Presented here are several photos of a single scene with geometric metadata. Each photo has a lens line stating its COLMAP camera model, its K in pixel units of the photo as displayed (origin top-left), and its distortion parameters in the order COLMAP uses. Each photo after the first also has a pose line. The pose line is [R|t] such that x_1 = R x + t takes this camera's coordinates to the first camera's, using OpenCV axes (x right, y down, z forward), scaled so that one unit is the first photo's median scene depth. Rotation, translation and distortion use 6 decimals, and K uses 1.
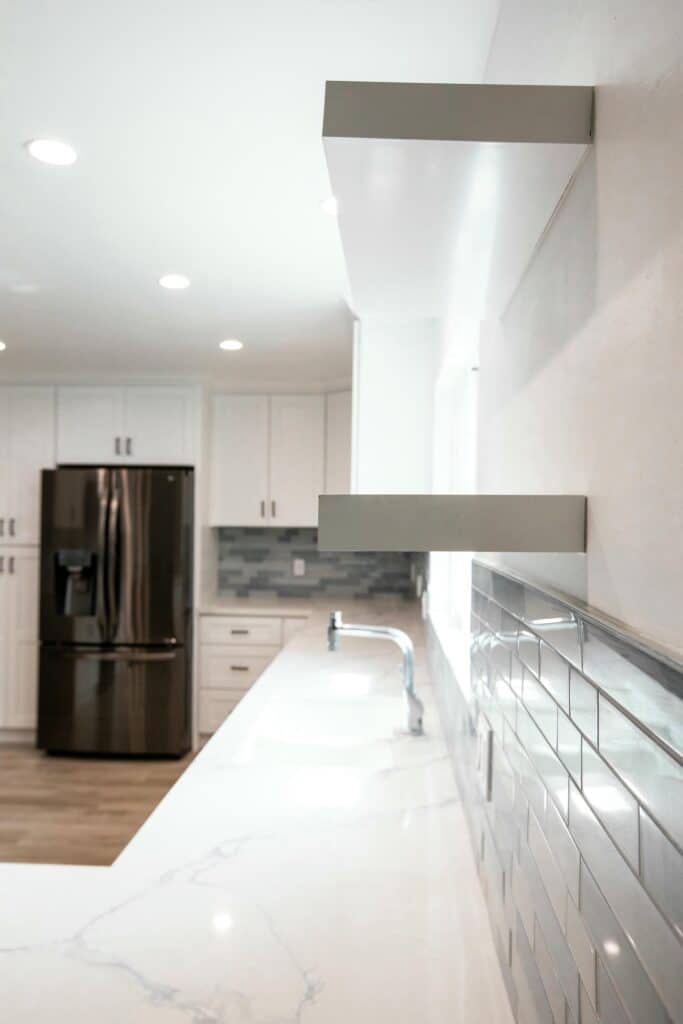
lens RADIAL K [[779.5, 0, 341.5], [0, 779.5, 512.0], [0, 0, 1]] dist [-0.015430, 0.000126]
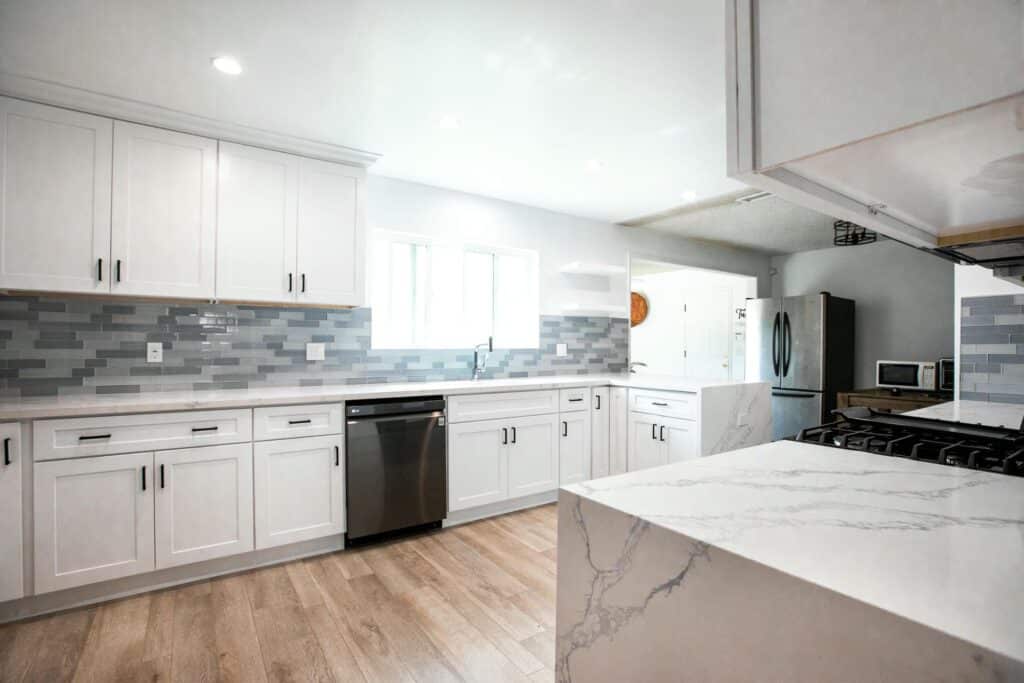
lens RADIAL K [[484.0, 0, 512.0], [0, 484.0, 341.5], [0, 0, 1]] dist [-0.063056, 0.026741]
pose [[-0.611062, -0.010585, 0.791512, -0.599188], [-0.011417, 0.999924, 0.004557, 0.061127], [-0.791500, -0.006252, -0.611137, 0.868048]]
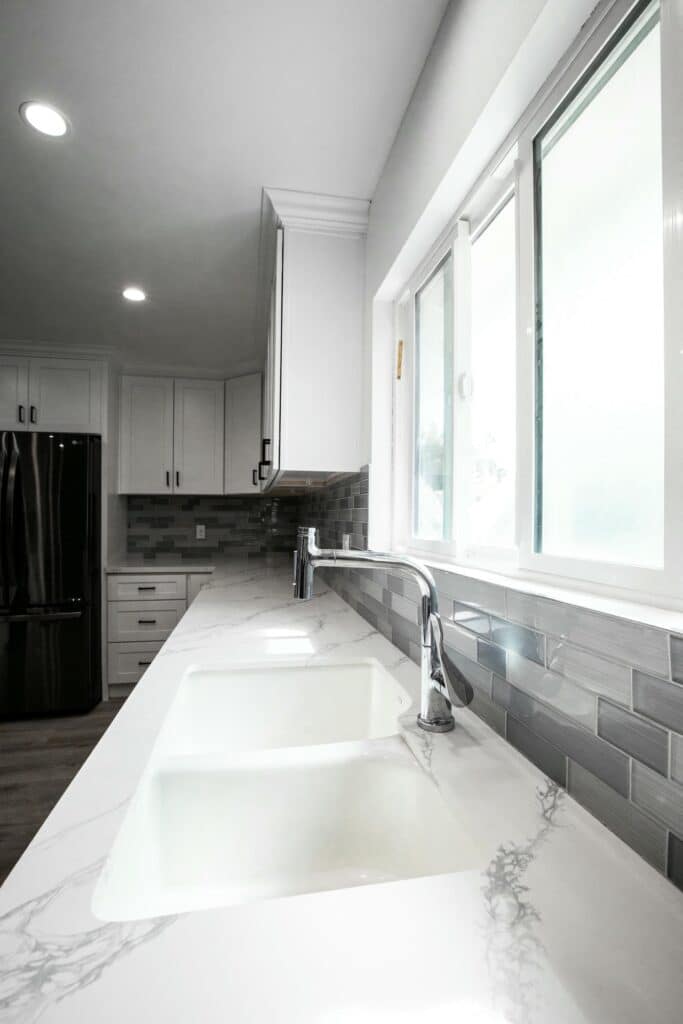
lens RADIAL K [[472.5, 0, 343.4], [0, 472.5, 516.4], [0, 0, 1]] dist [-0.059189, 0.024633]
pose [[0.966683, -0.008262, 0.255844, -0.030892], [0.007776, 0.999966, 0.002910, 0.052912], [-0.255859, -0.000824, 0.966714, 0.296801]]
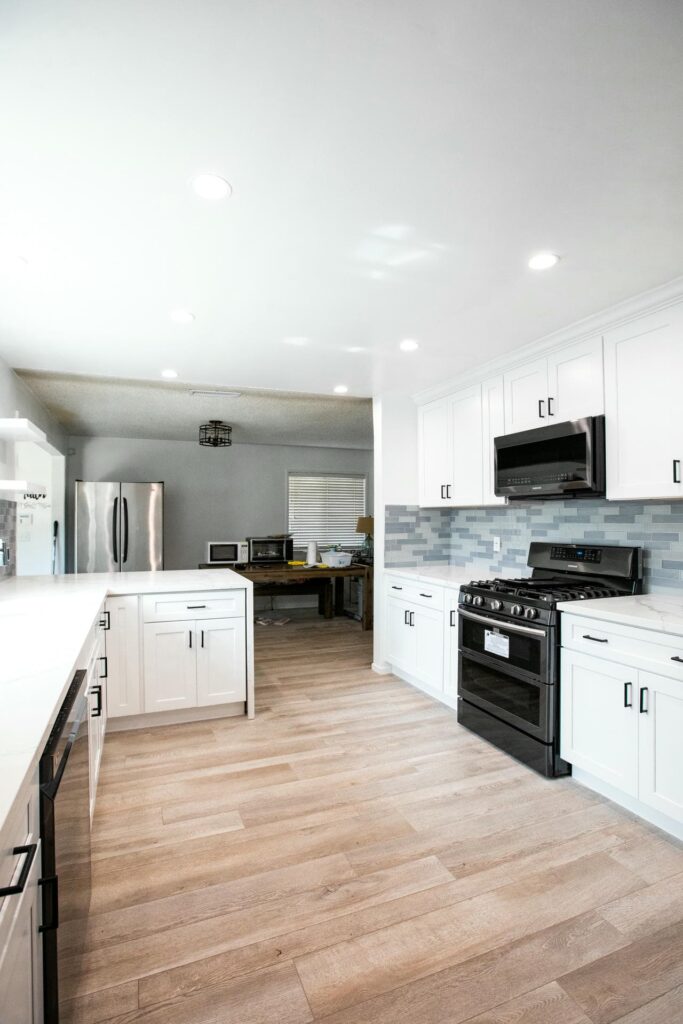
lens RADIAL K [[490.9, 0, 354.6], [0, 490.9, 530.9], [0, 0, 1]] dist [-0.118207, 0.041263]
pose [[-0.892391, -0.012974, -0.451077, -0.075056], [-0.020253, 0.999731, 0.011314, 0.049659], [0.450808, 0.019232, -0.892414, 0.892657]]
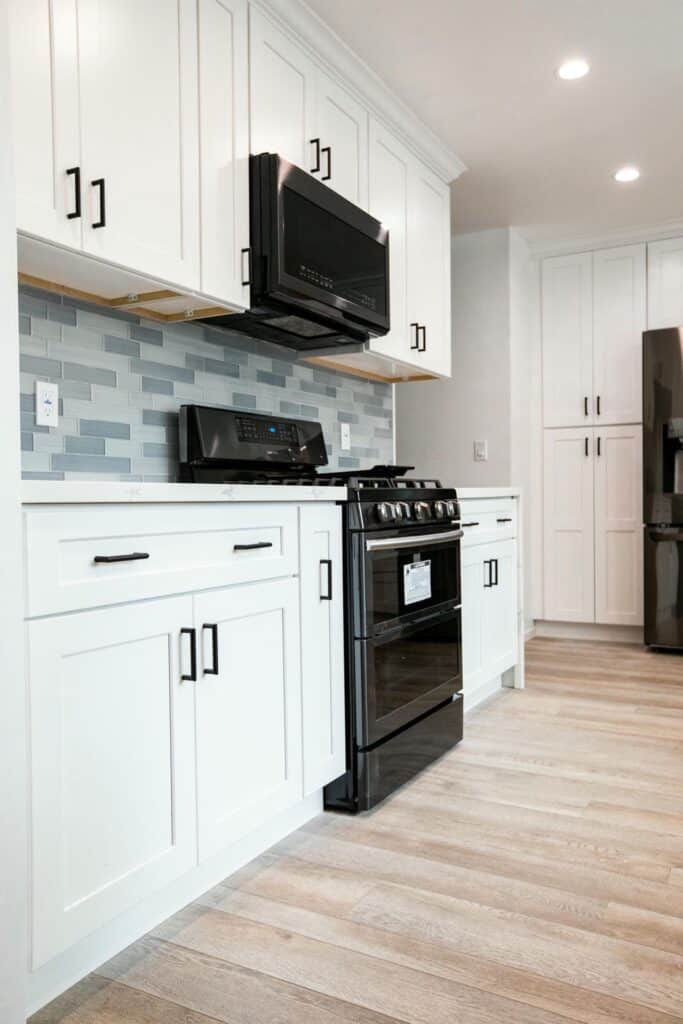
lens RADIAL K [[817.3, 0, 341.5], [0, 817.3, 512.0], [0, 0, 1]] dist [0.002124, 0.016110]
pose [[0.904595, -0.016576, -0.425950, -0.290526], [0.022740, 0.999697, 0.009390, 0.130297], [0.425665, -0.018180, 0.904698, -0.004223]]
